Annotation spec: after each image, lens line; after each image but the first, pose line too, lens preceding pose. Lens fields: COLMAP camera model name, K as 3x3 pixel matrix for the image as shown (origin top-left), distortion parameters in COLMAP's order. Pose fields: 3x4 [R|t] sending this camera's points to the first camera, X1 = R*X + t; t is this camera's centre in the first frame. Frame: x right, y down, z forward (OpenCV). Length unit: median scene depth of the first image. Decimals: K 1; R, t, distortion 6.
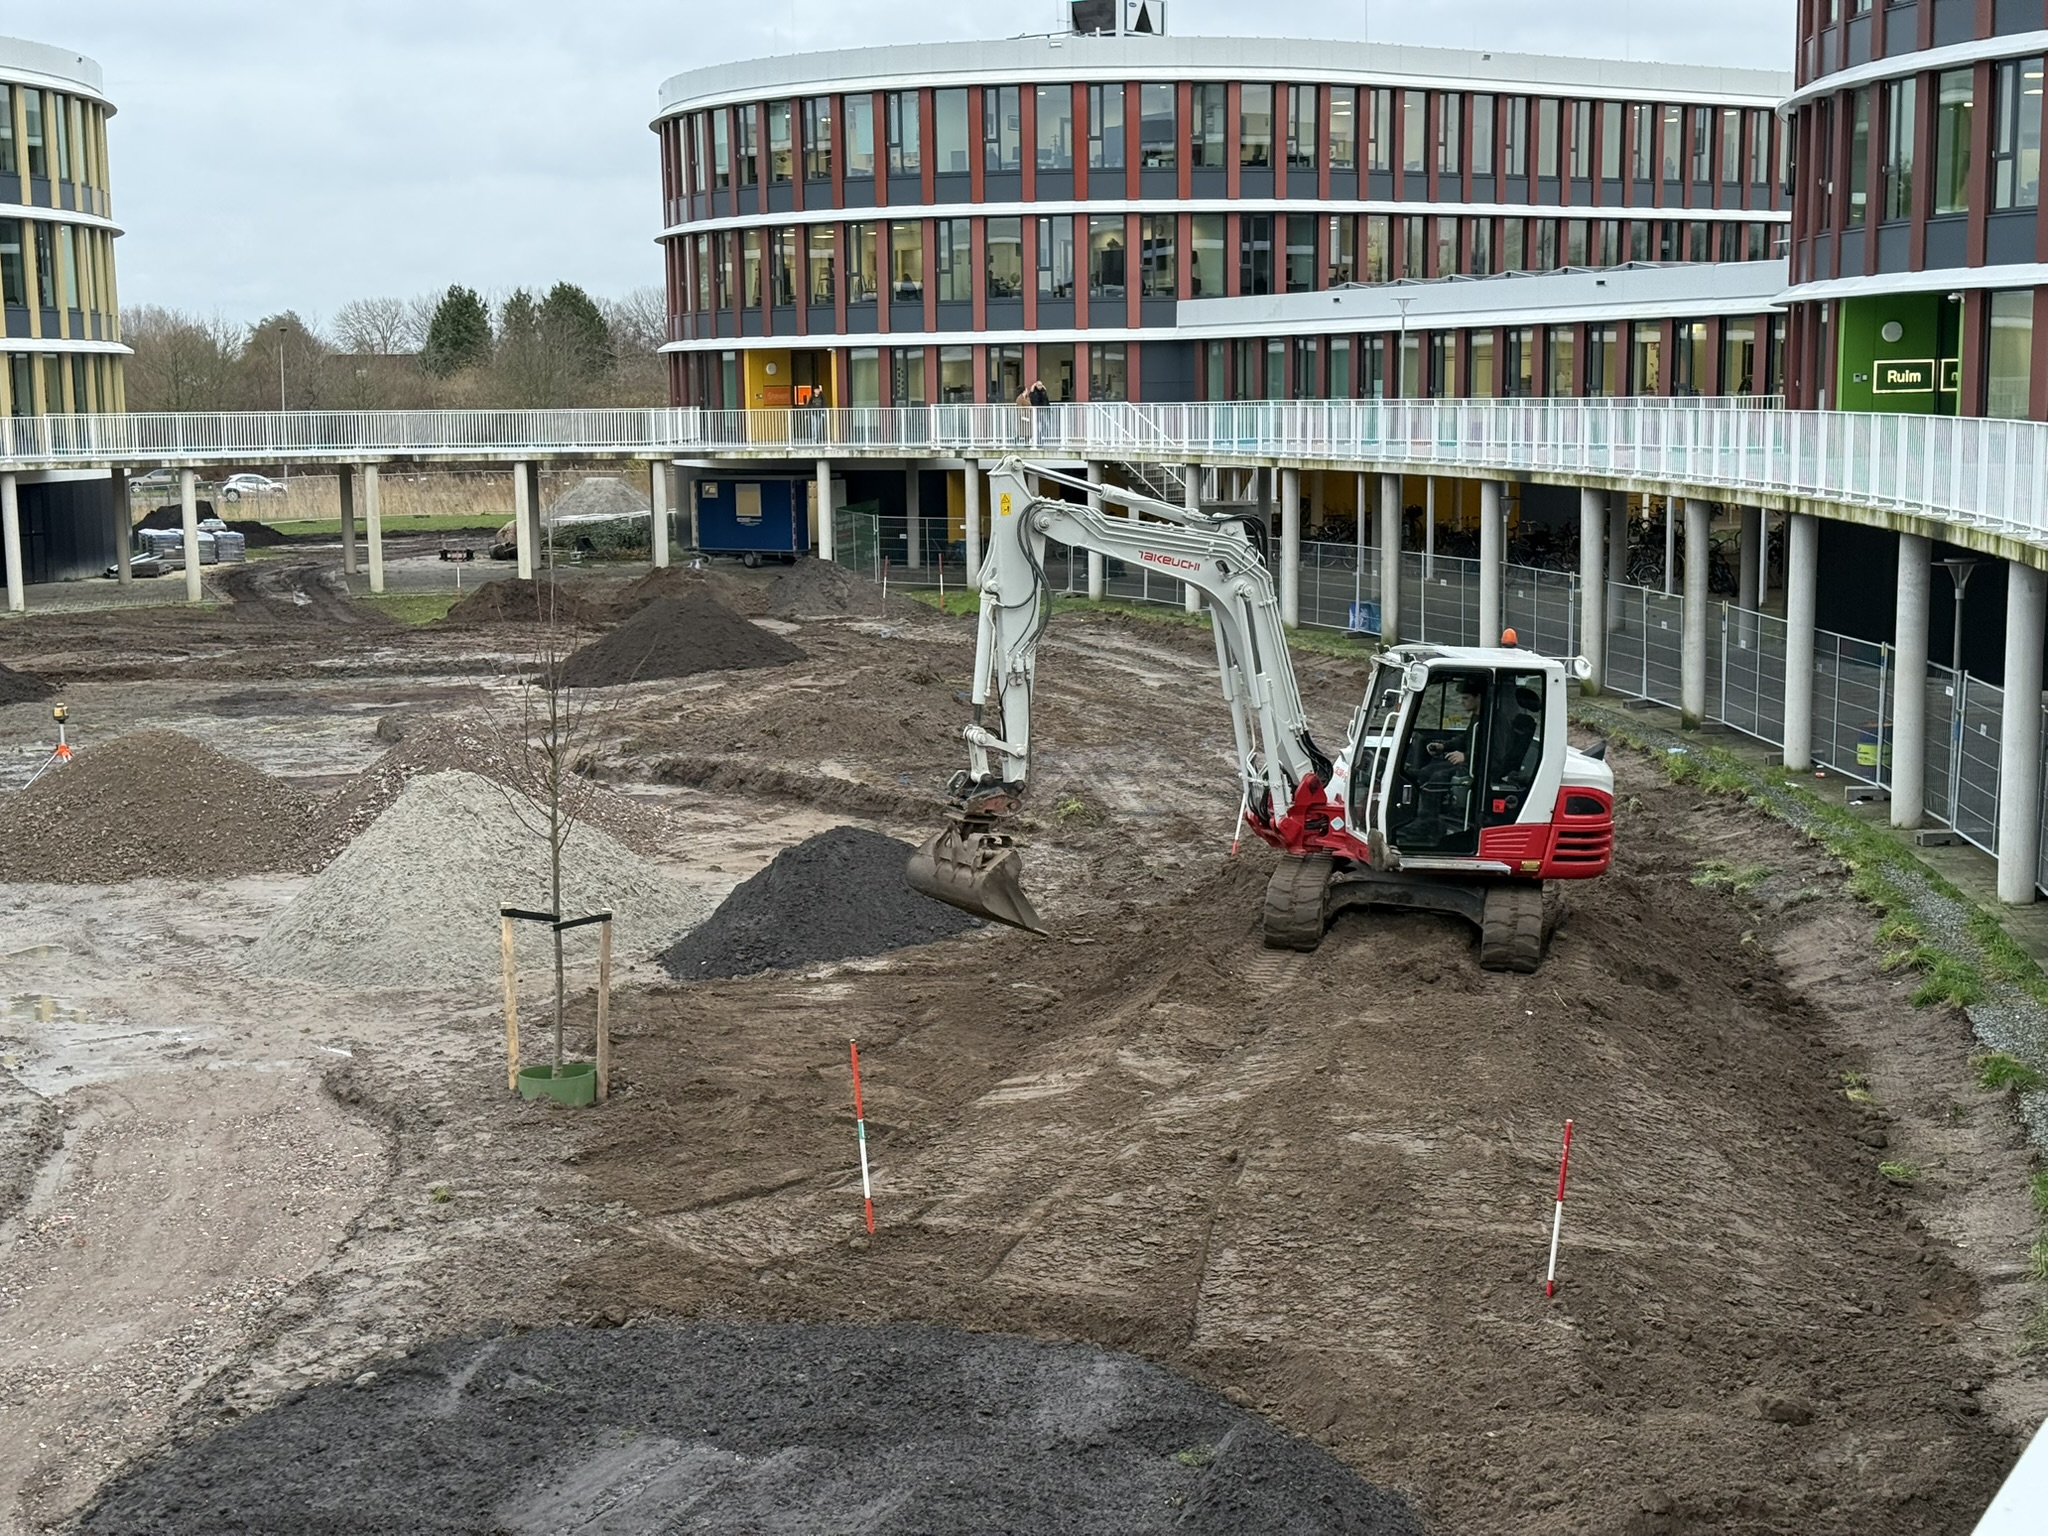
lens RADIAL K [[2843.8, 0, 1006.6], [0, 2843.8, 763.9], [0, 0, 1]] dist [0.118929, 0.000000]
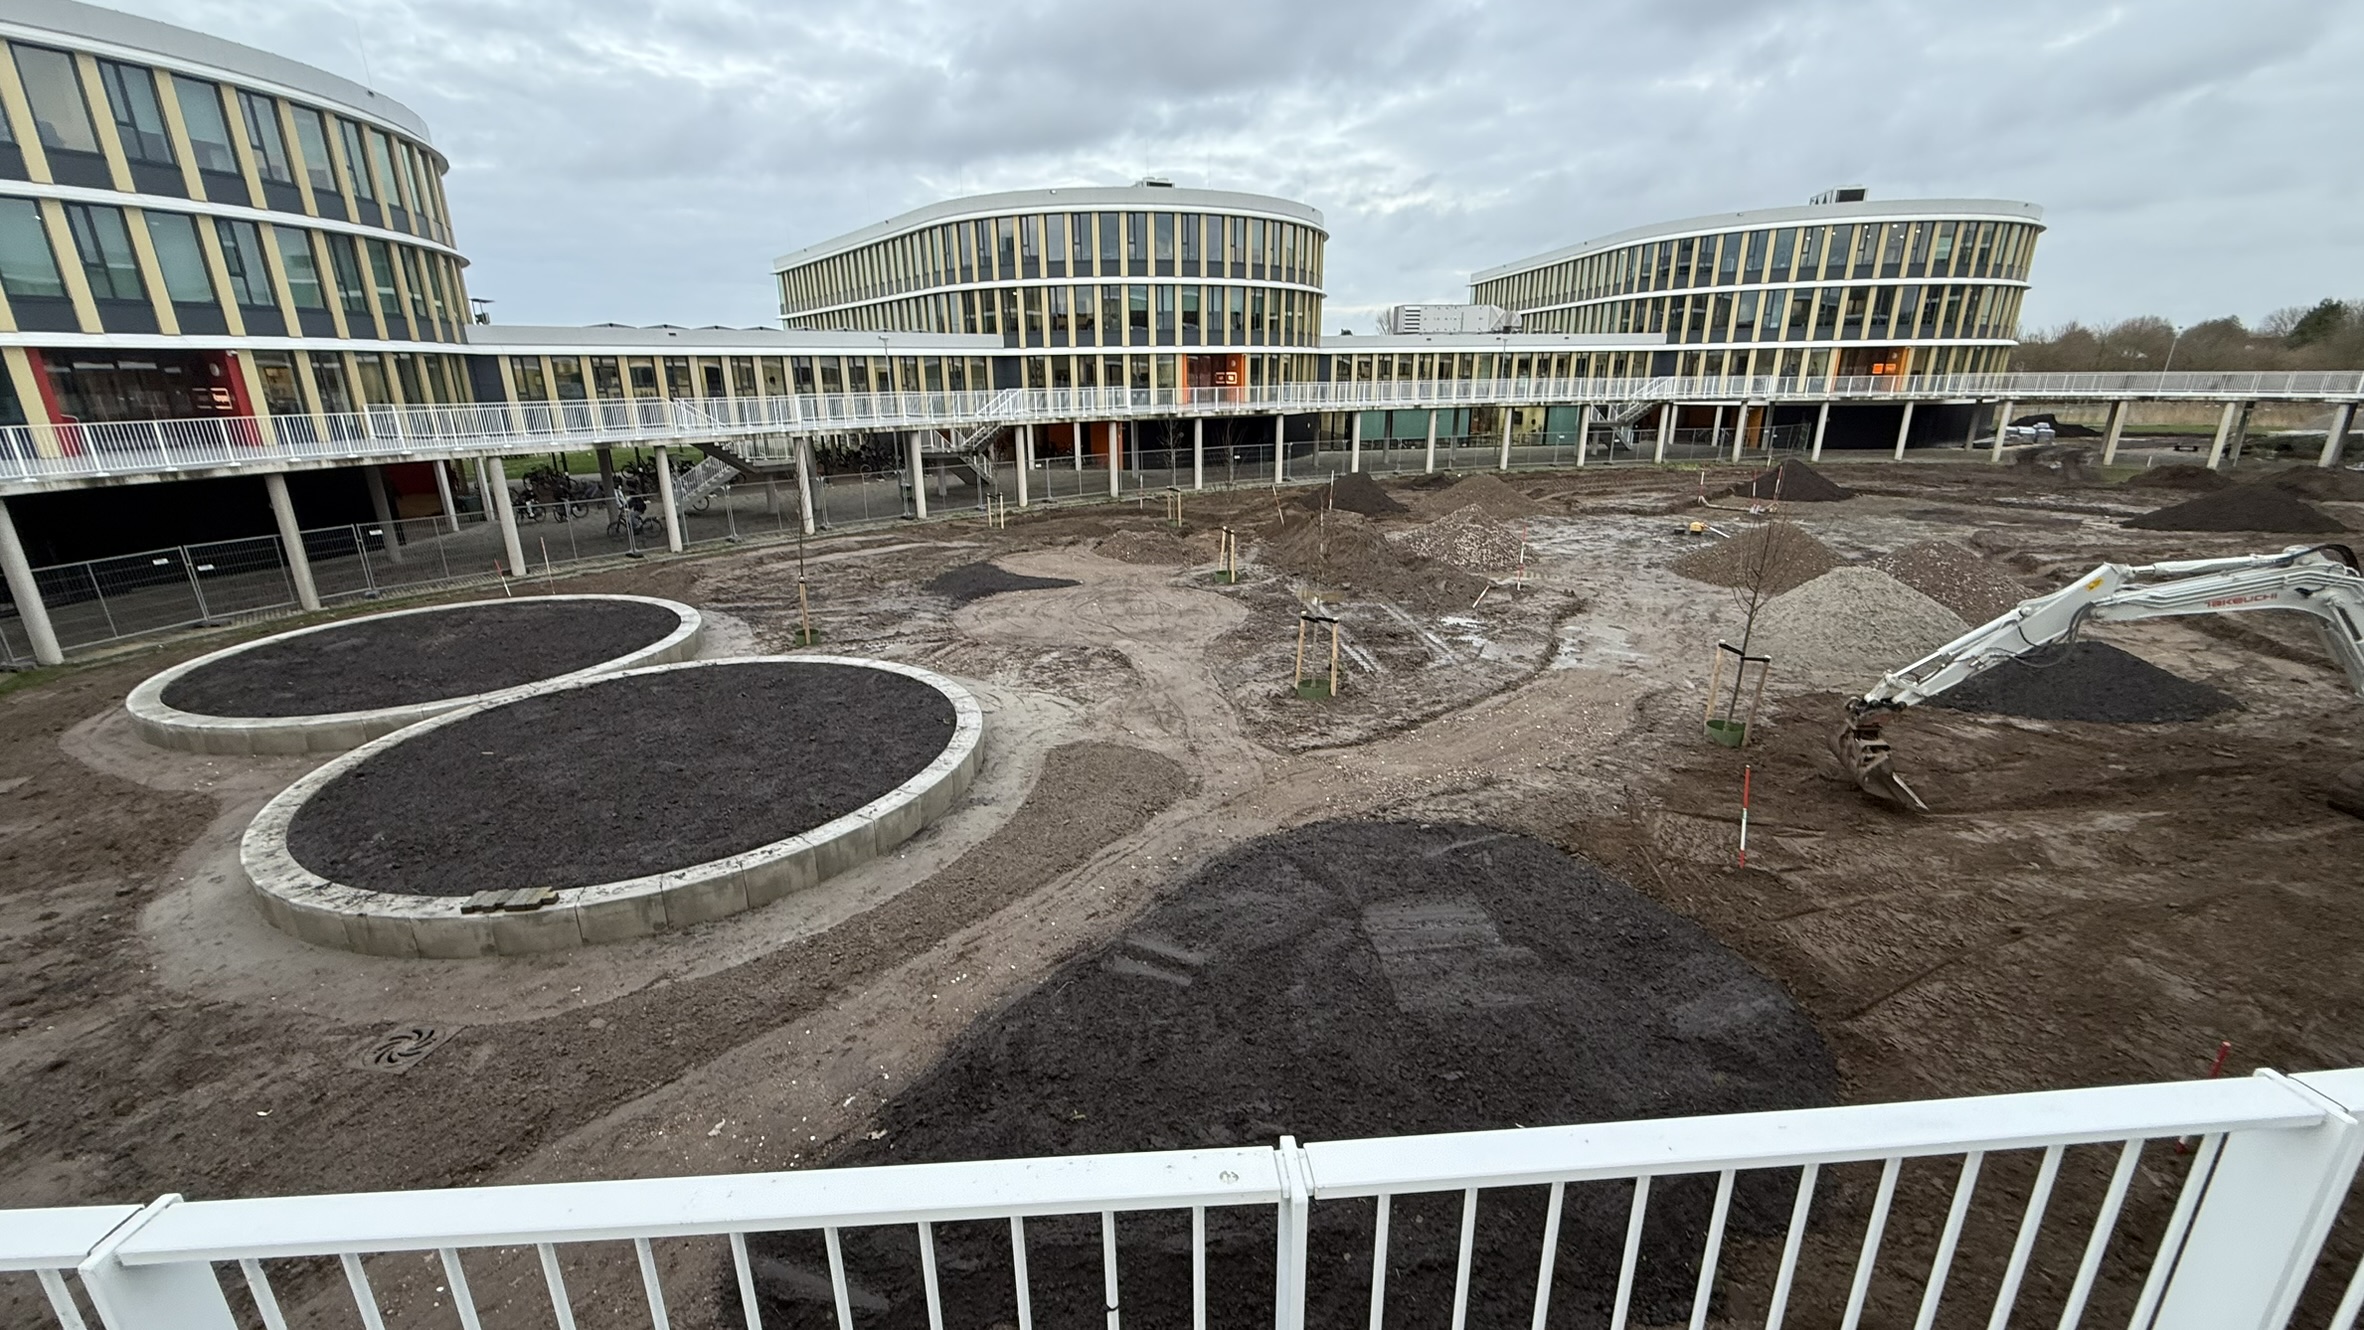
lens RADIAL K [[953.7, 0, 1167.4], [0, 953.7, 672.2], [0, 0, 1]] dist [-0.004360, 0.000268]
pose [[0.483723, 0.275829, -0.830621, 0.116819], [-0.112522, 0.960764, 0.253518, -0.032241], [0.867958, -0.029170, 0.495780, 0.185626]]
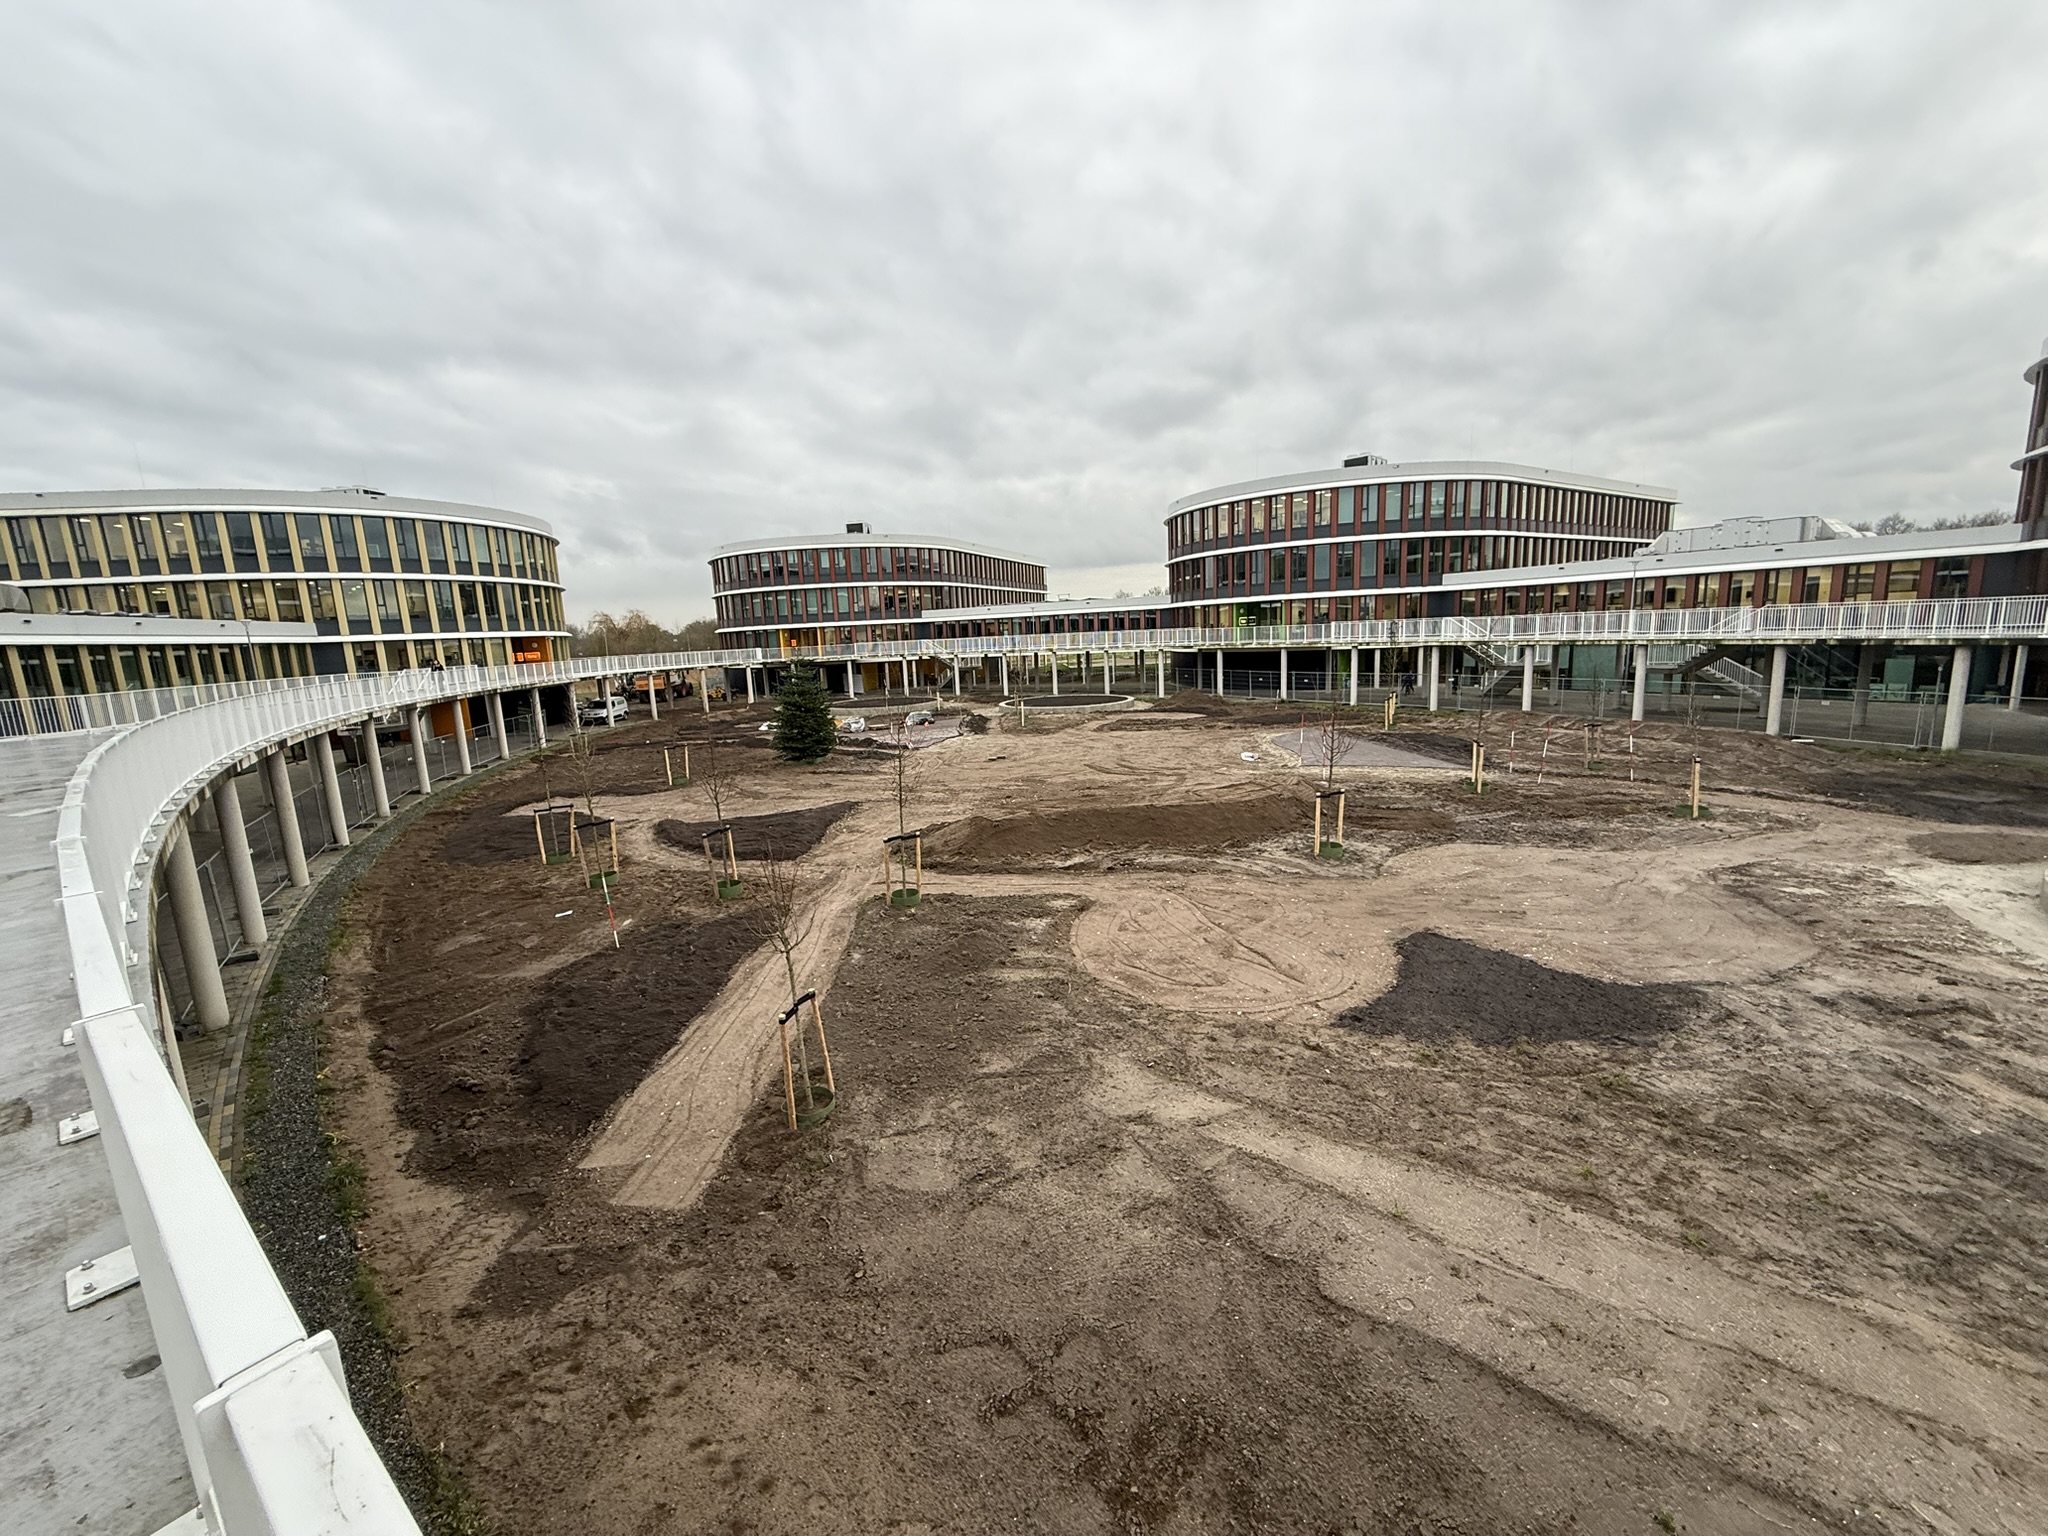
lens RADIAL K [[823.4, 0, 1024.8], [0, 823.4, 759.6], [0, 0, 1]] dist [0.001918, -0.000704]
pose [[0.821428, -0.110767, 0.559452, -0.898940], [0.109111, 0.993360, 0.036473, -0.018917], [-0.559778, 0.031082, 0.828060, 0.269426]]
